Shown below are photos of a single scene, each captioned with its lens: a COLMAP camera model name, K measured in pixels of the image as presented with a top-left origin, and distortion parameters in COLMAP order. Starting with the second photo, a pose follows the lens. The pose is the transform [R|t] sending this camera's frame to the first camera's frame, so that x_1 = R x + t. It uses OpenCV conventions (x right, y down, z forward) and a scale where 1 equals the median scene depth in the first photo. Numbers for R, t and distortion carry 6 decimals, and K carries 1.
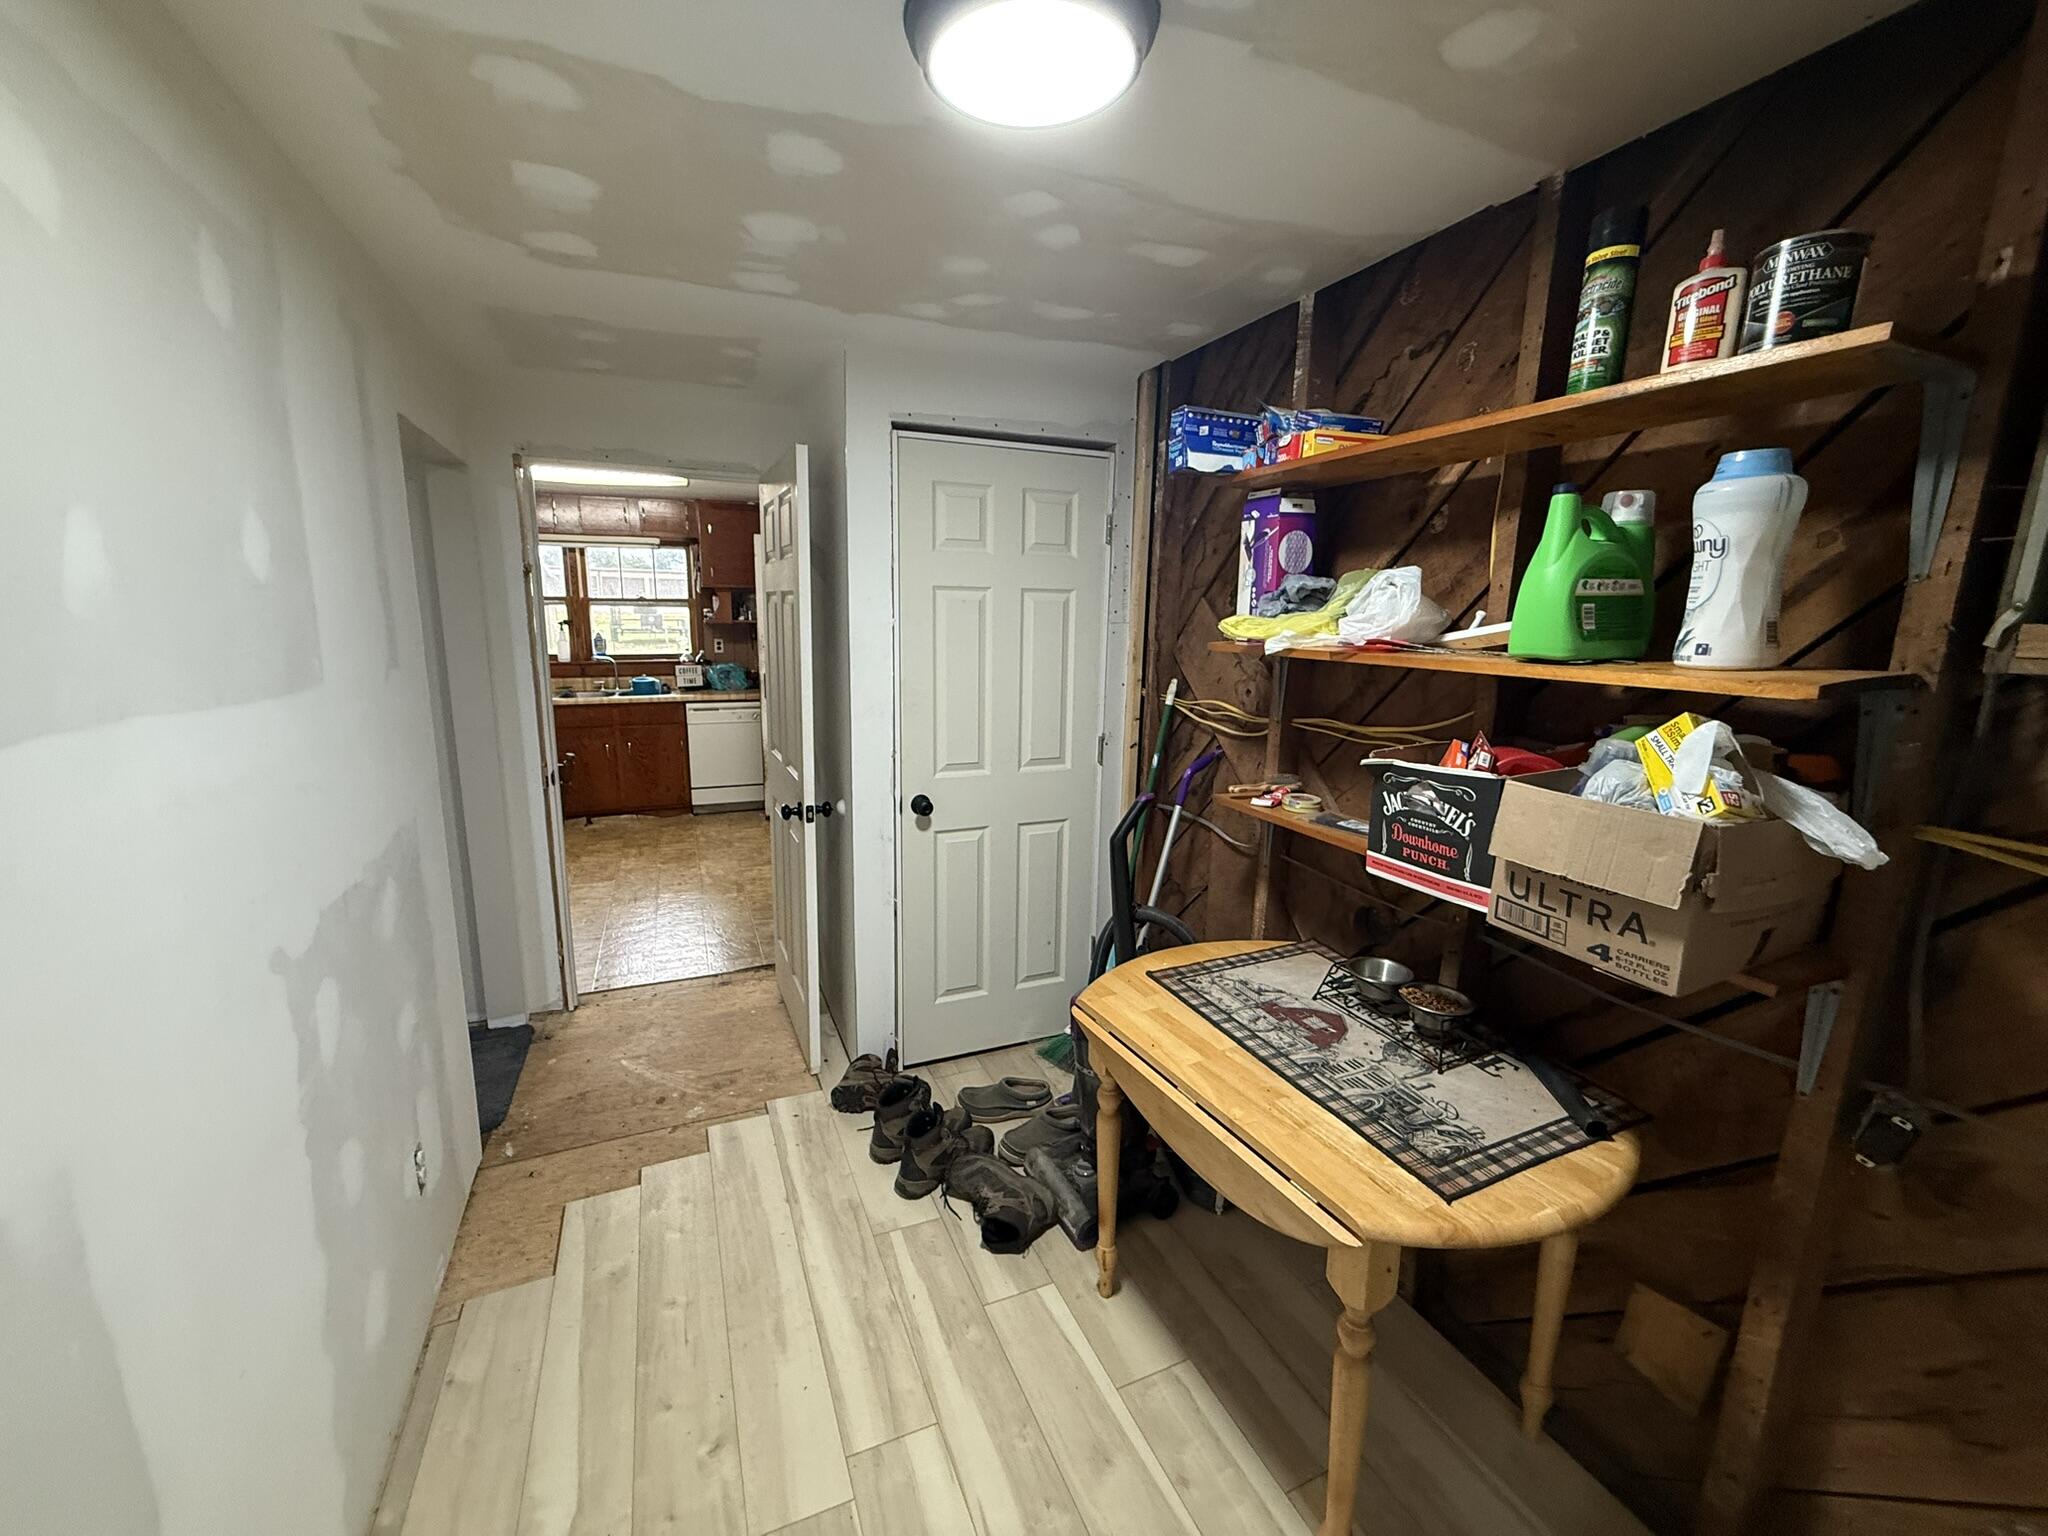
lens RADIAL K [[821.0, 0, 1018.0], [0, 821.0, 766.4], [0, 0, 1]] dist [0.000947, 0.000009]
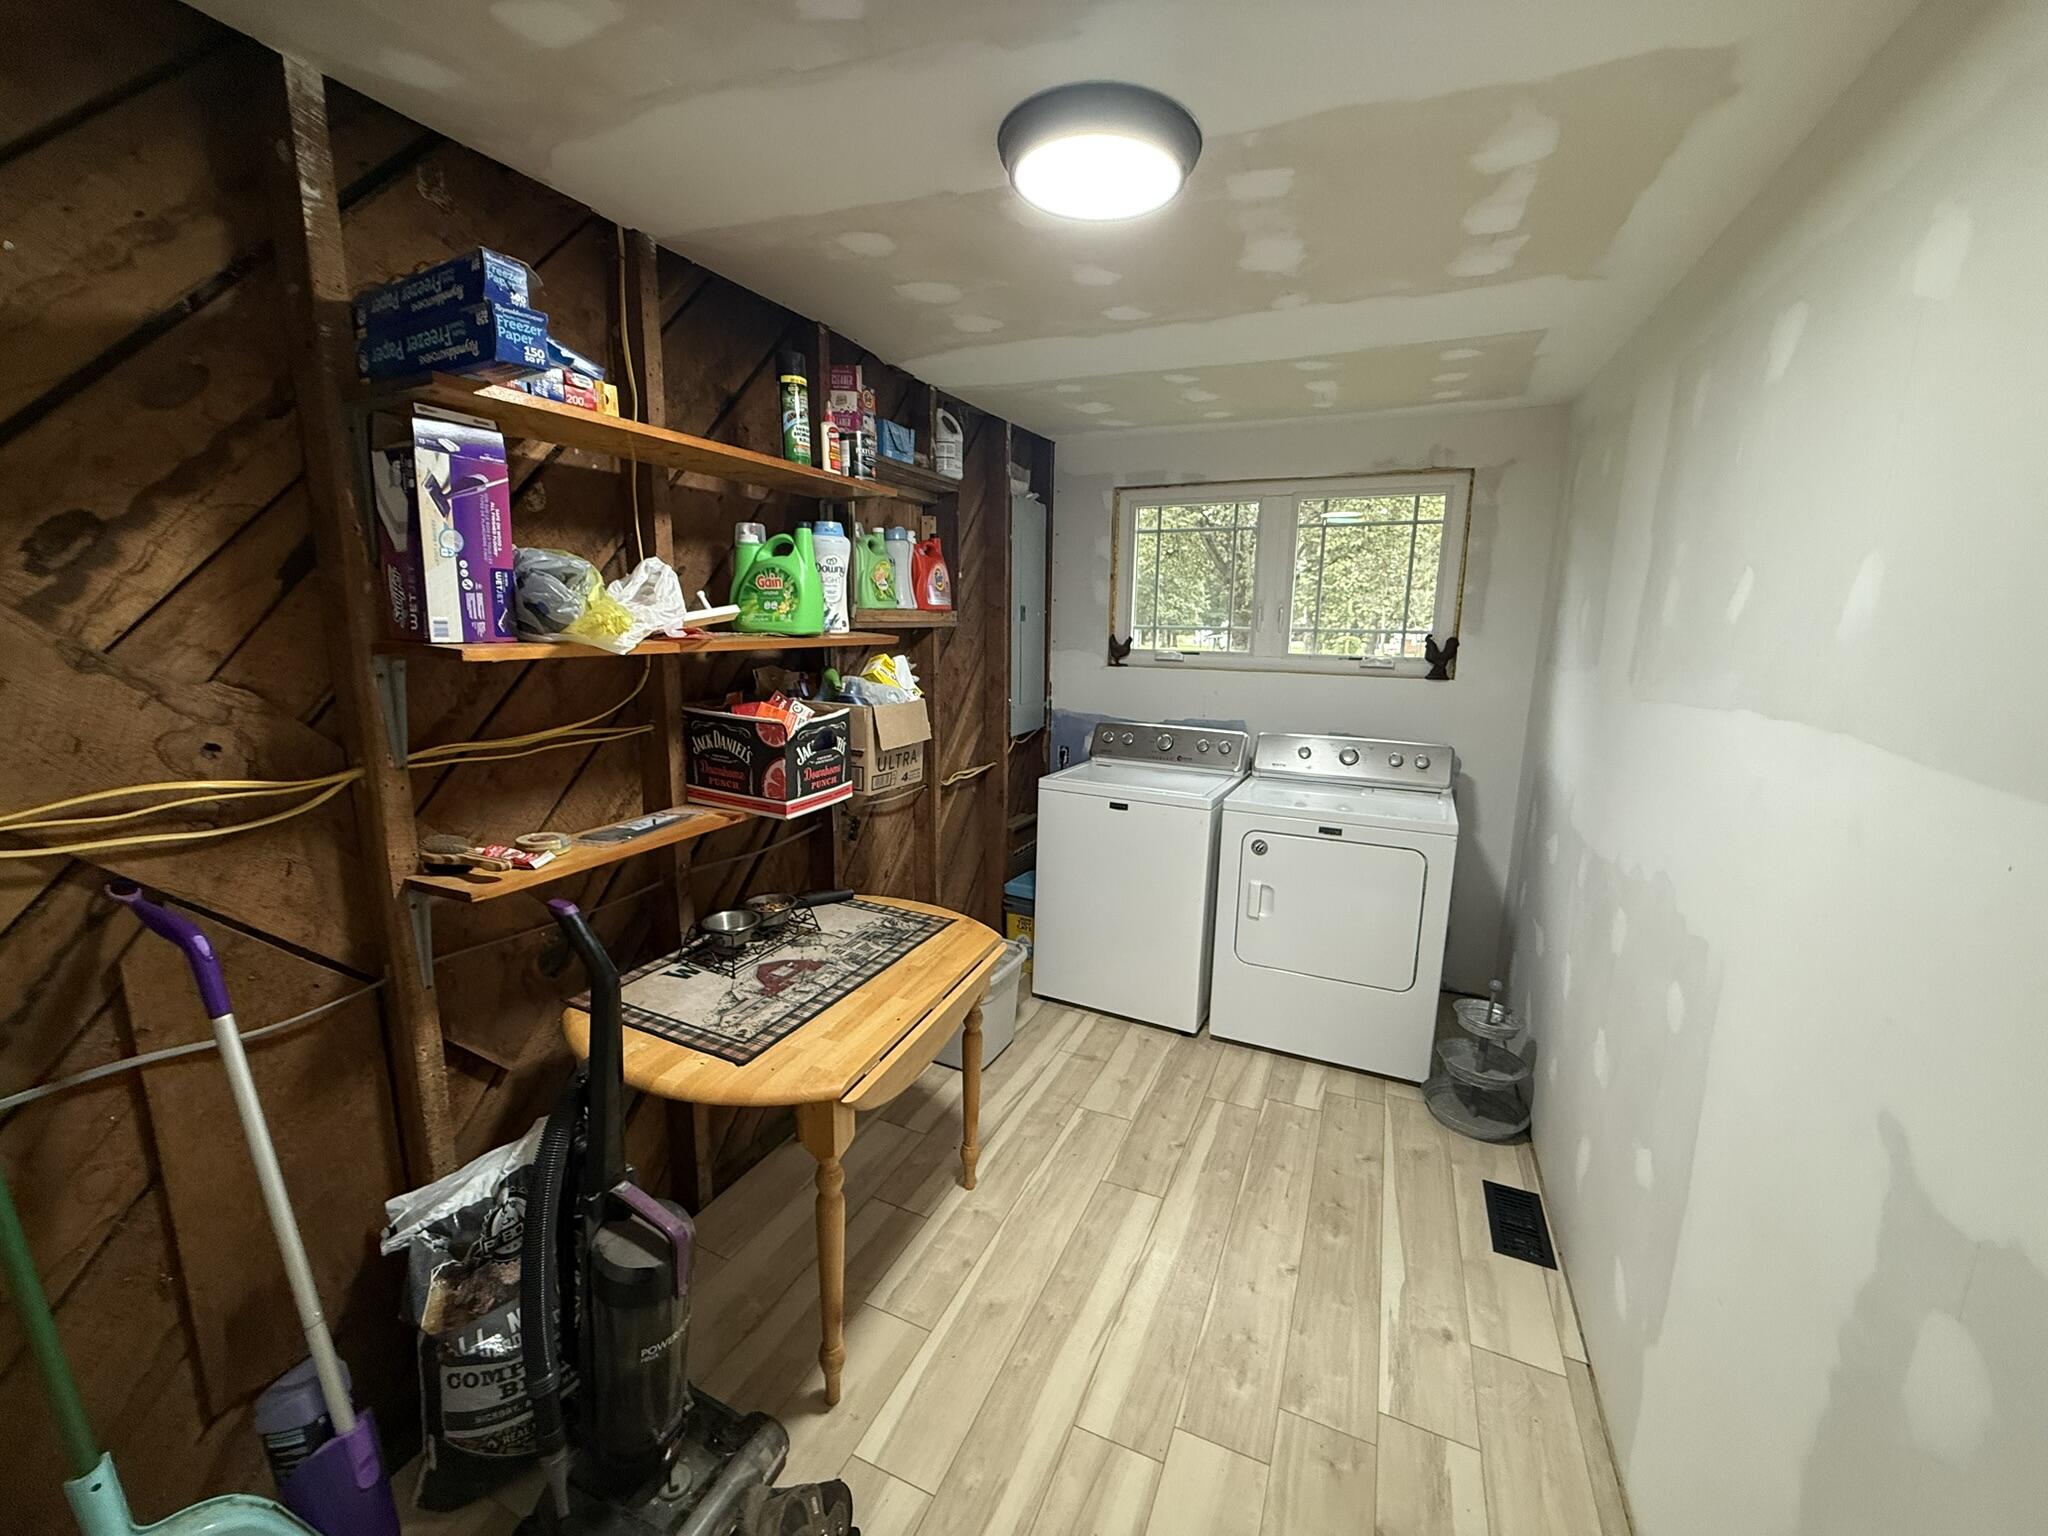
lens RADIAL K [[821.0, 0, 1018.0], [0, 821.0, 766.4], [0, 0, 1]] dist [0.000947, 0.000009]
pose [[-0.670592, -0.163624, 0.723557, -0.622184], [0.110339, 0.942521, 0.315403, -0.271210], [-0.733575, 0.291343, -0.613993, 1.381102]]
